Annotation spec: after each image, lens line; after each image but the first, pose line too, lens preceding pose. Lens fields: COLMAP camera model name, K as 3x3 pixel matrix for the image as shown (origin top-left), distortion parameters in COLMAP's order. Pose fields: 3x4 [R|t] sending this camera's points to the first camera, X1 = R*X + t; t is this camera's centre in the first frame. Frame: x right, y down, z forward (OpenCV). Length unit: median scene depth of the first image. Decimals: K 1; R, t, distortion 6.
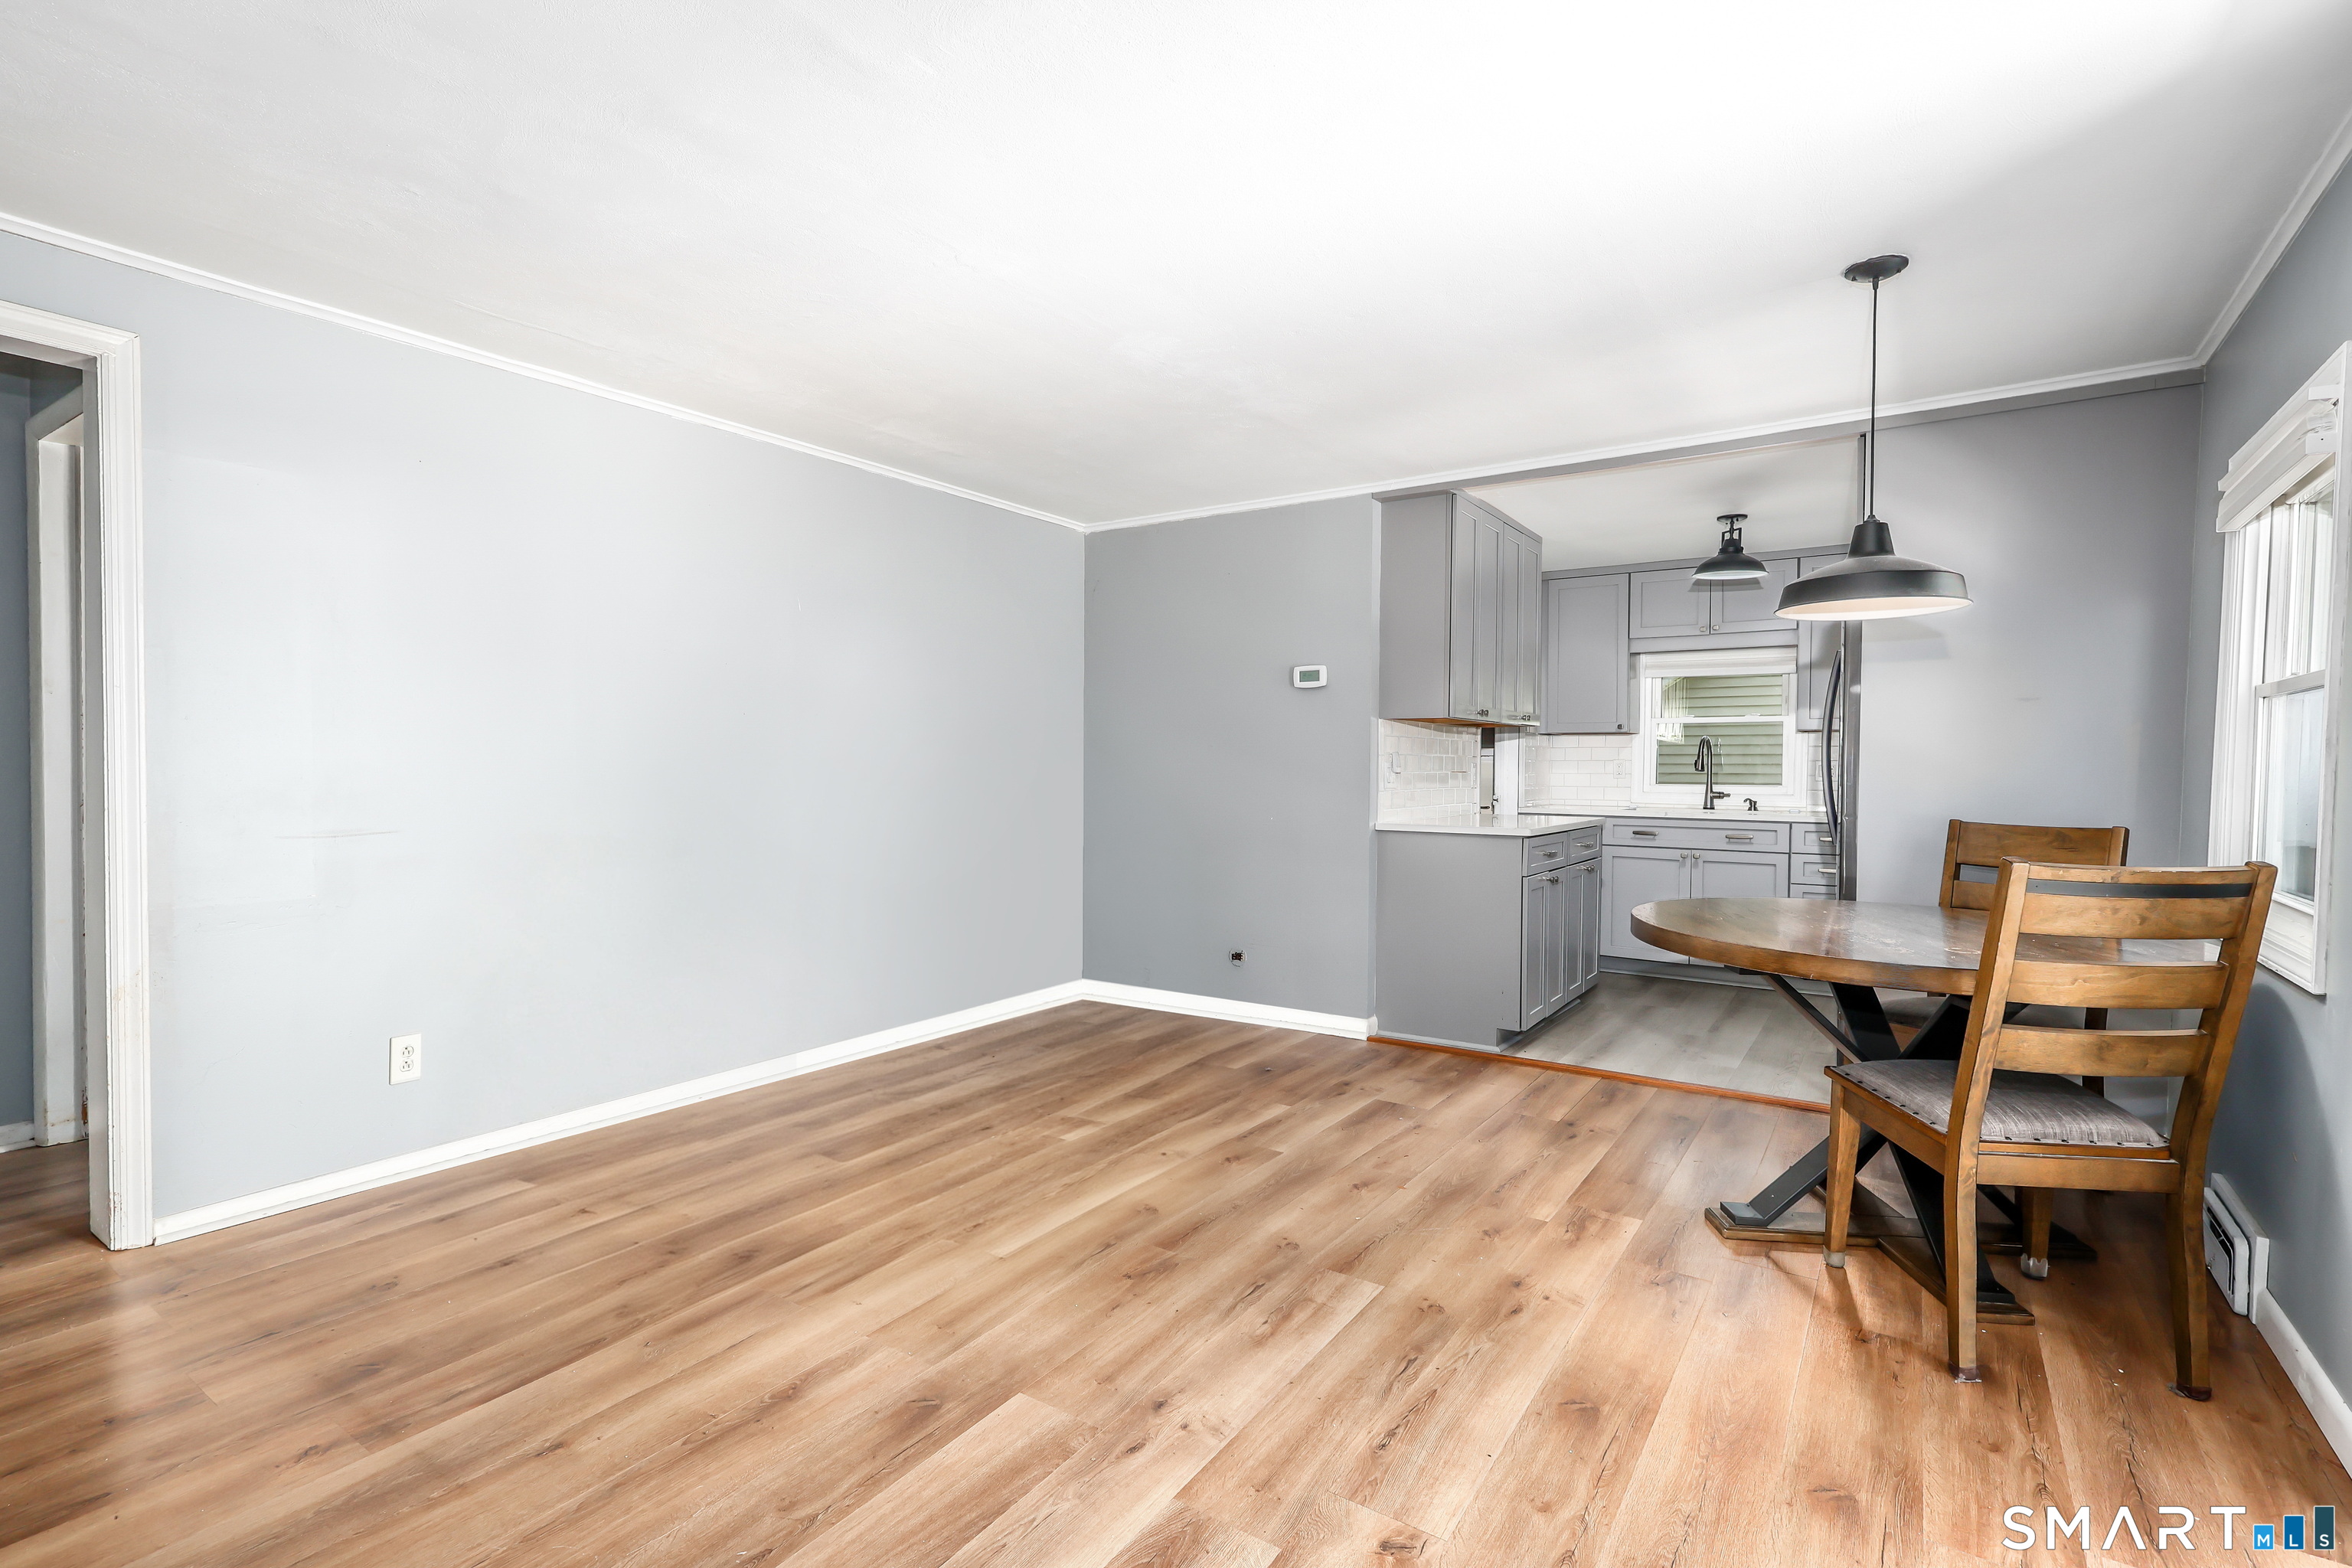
lens RADIAL K [[1085.0, 0, 1177.2], [0, 1085.0, 789.7], [0, 0, 1]] dist [-0.004001, 0.000870]
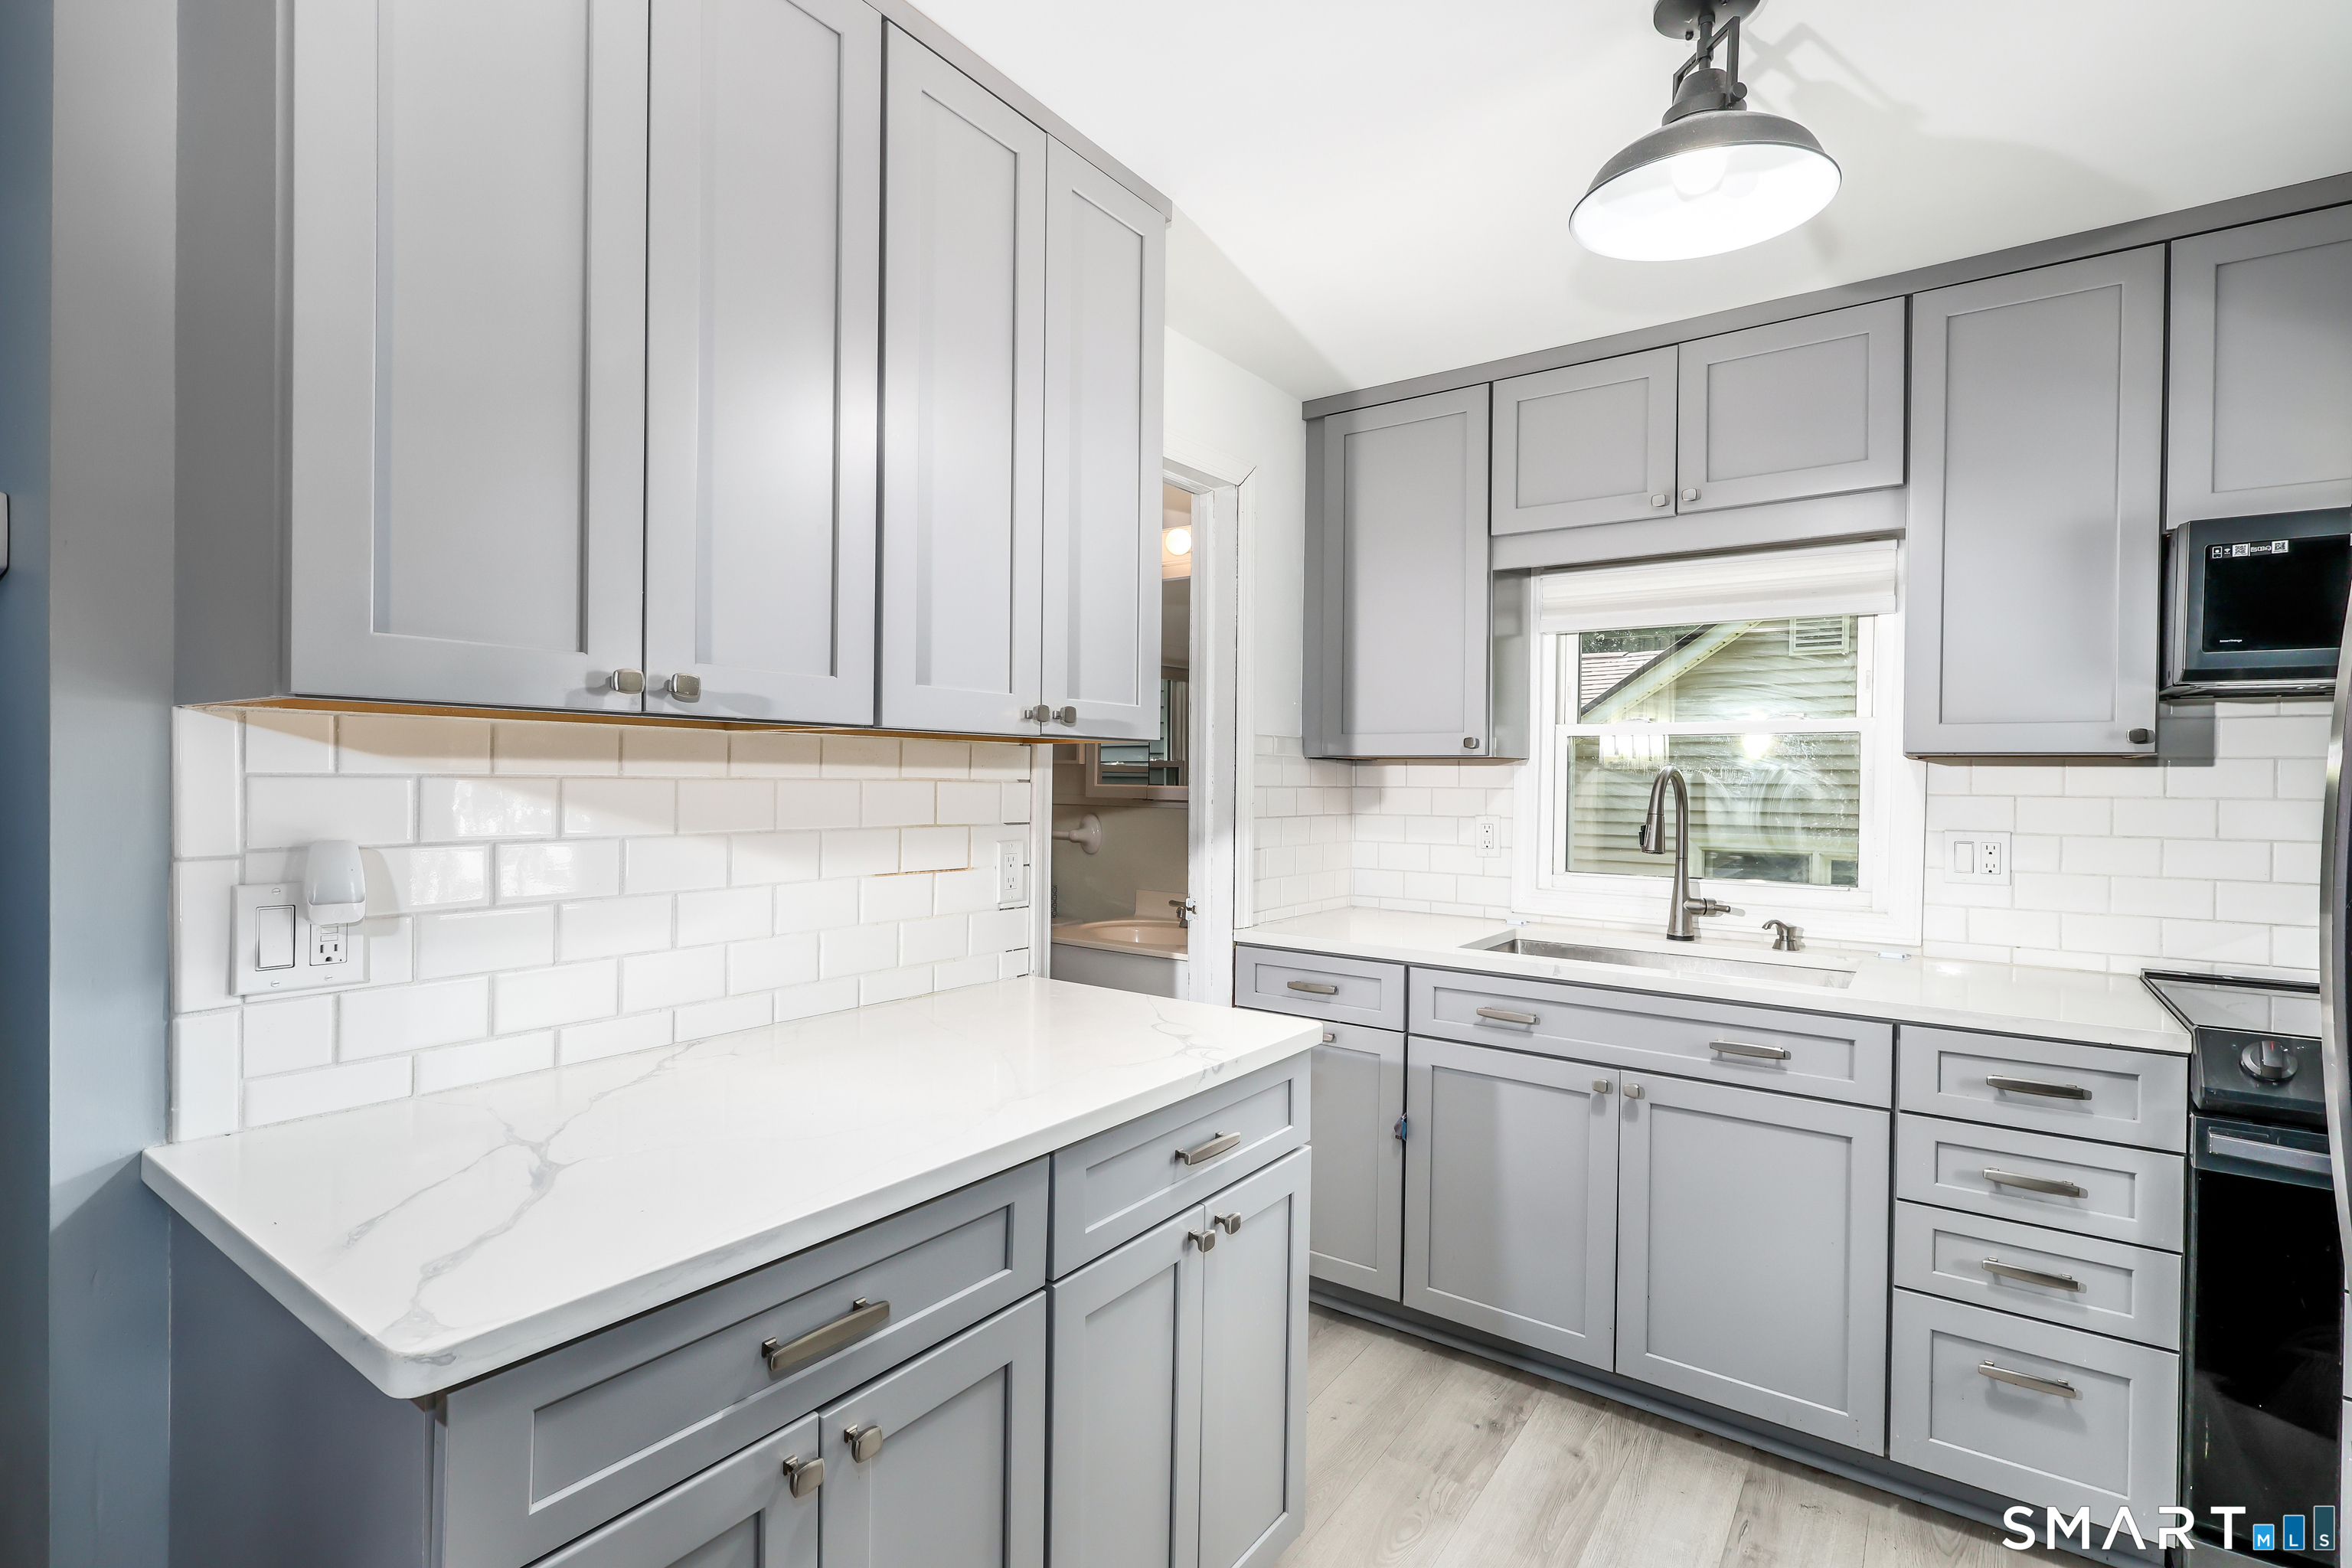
lens RADIAL K [[1085.0, 0, 1171.2], [0, 1085.0, 785.5], [0, 0, 1]] dist [-0.004001, 0.000870]
pose [[0.999576, 0.004638, -0.028746, 0.425906], [-0.005022, 0.999899, -0.013305, -0.049186], [0.028681, 0.013444, 0.999498, 0.800602]]
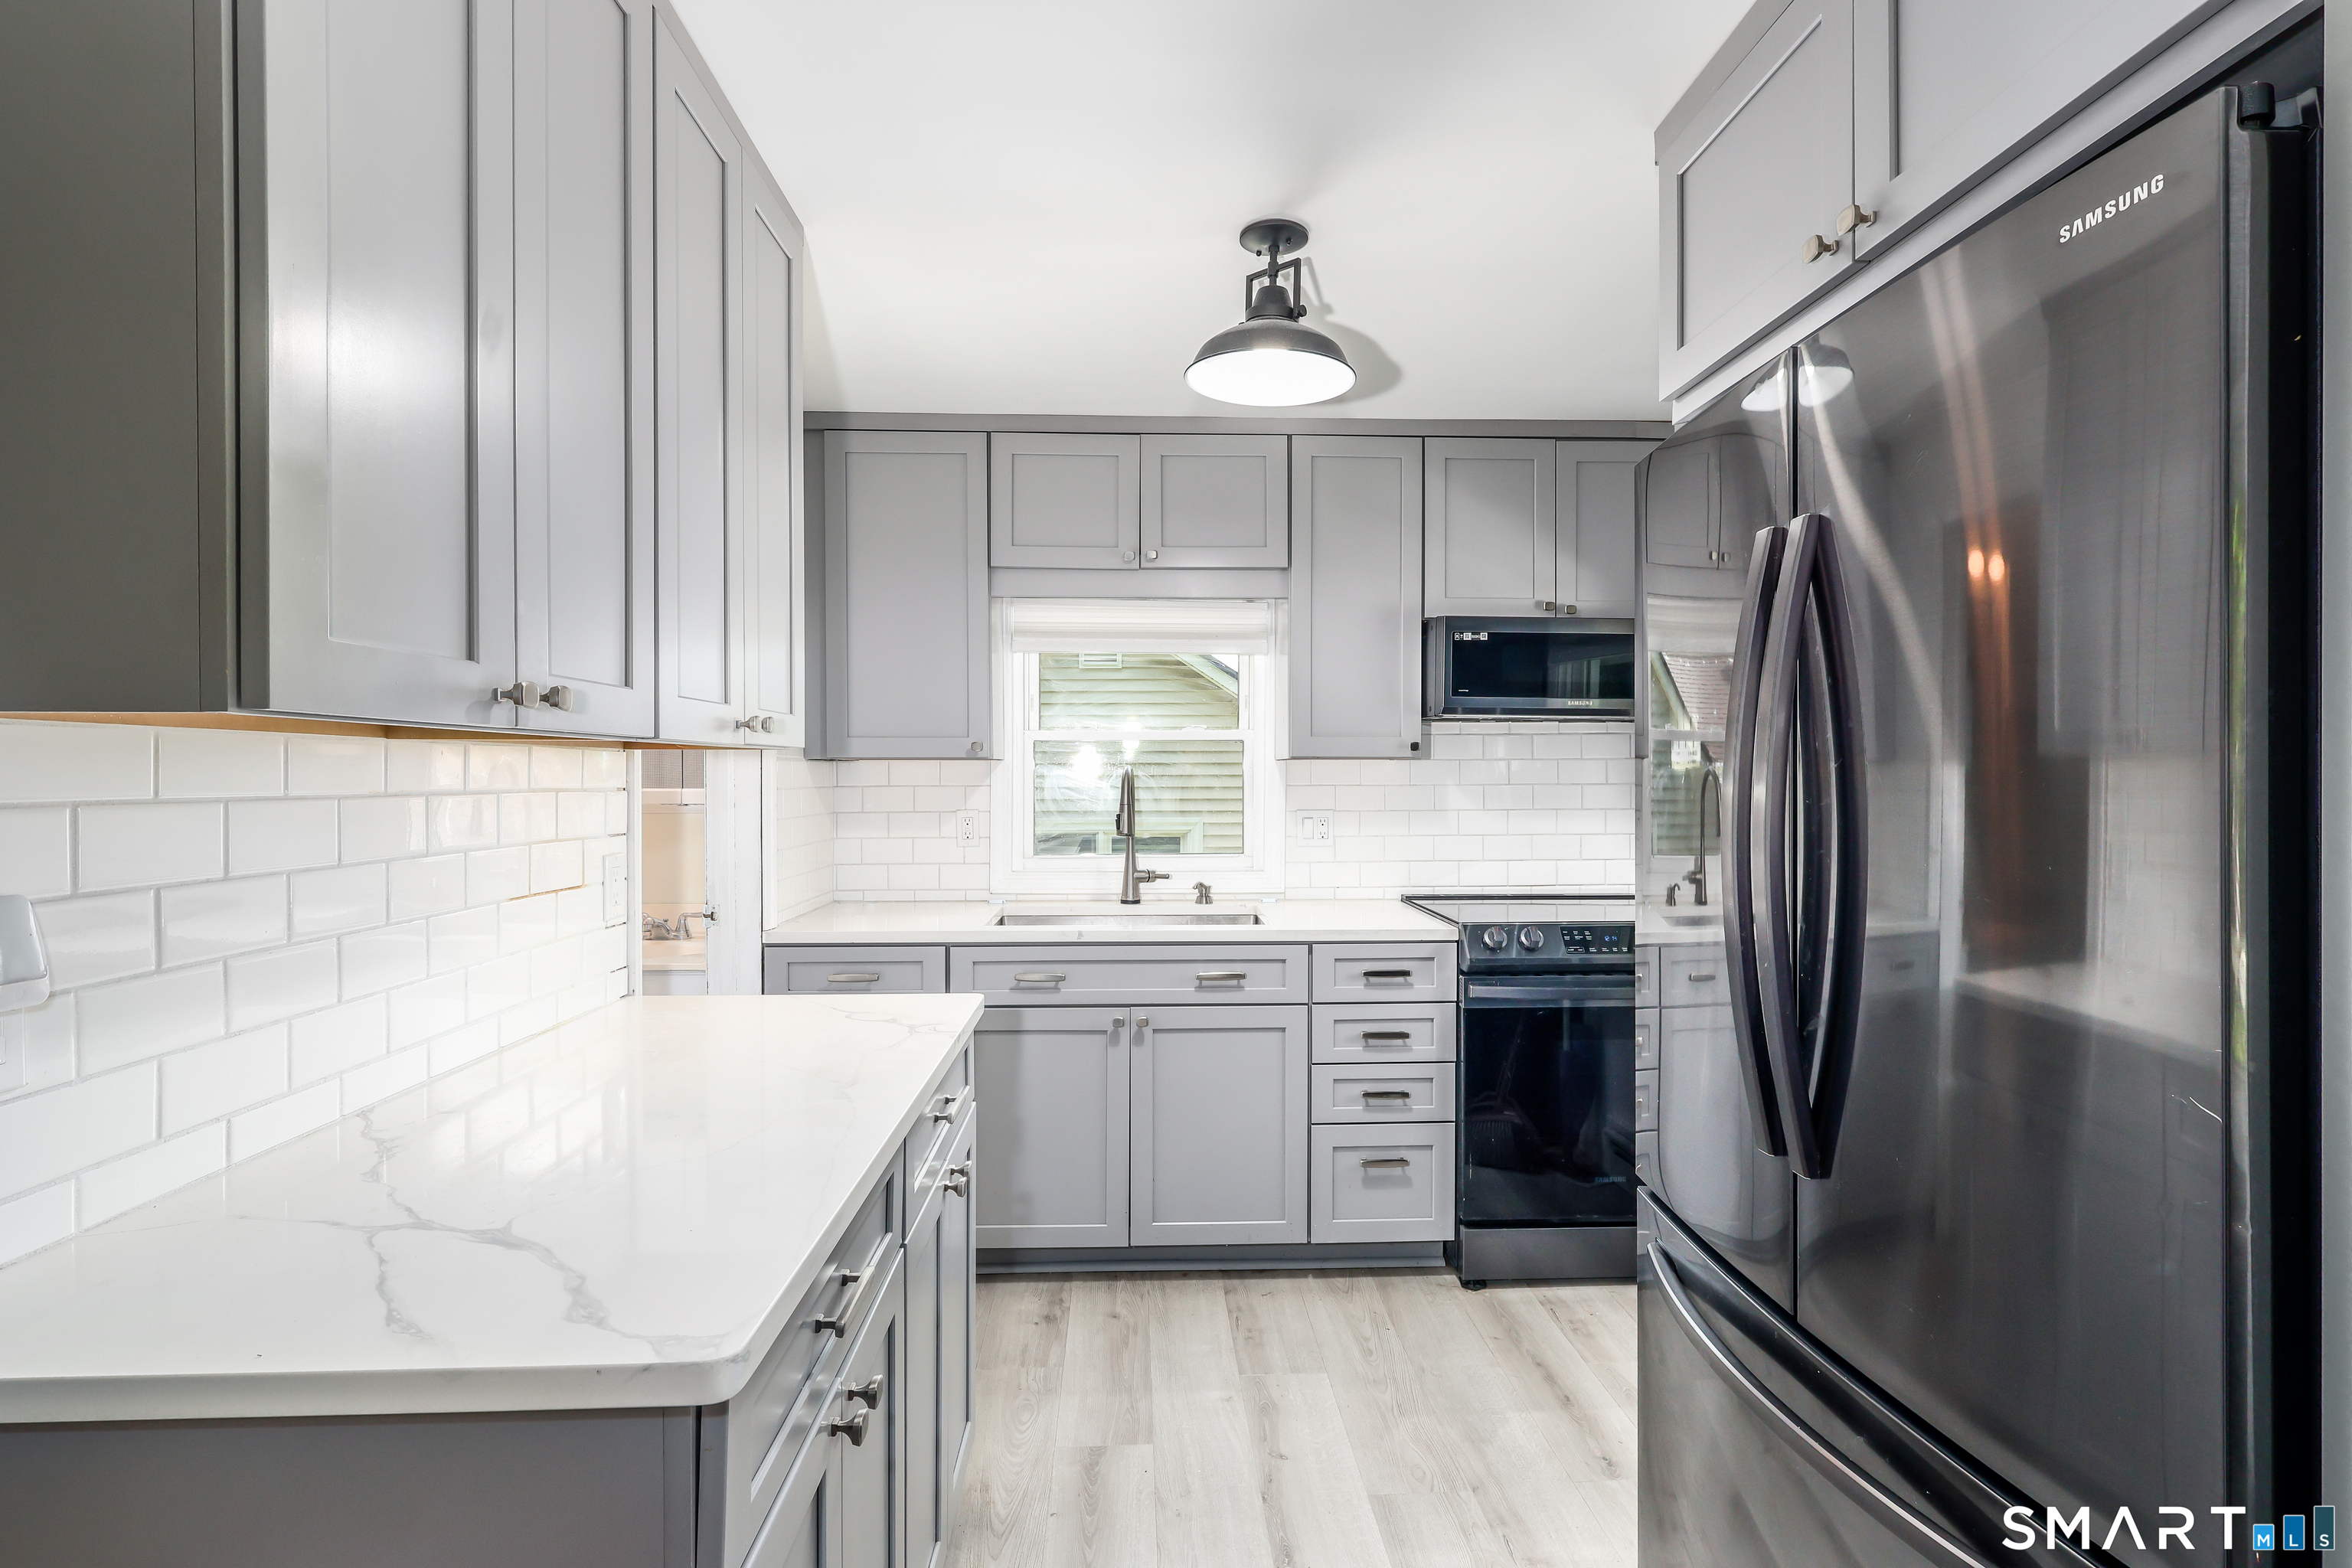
lens RADIAL K [[1085.0, 0, 1175.0], [0, 1085.0, 786.2], [0, 0, 1]] dist [-0.004001, 0.000870]
pose [[0.804286, -0.014218, 0.594073, 0.268586], [0.018289, 0.999832, -0.000831, -0.053777], [-0.593961, 0.011533, 0.804411, 0.781266]]
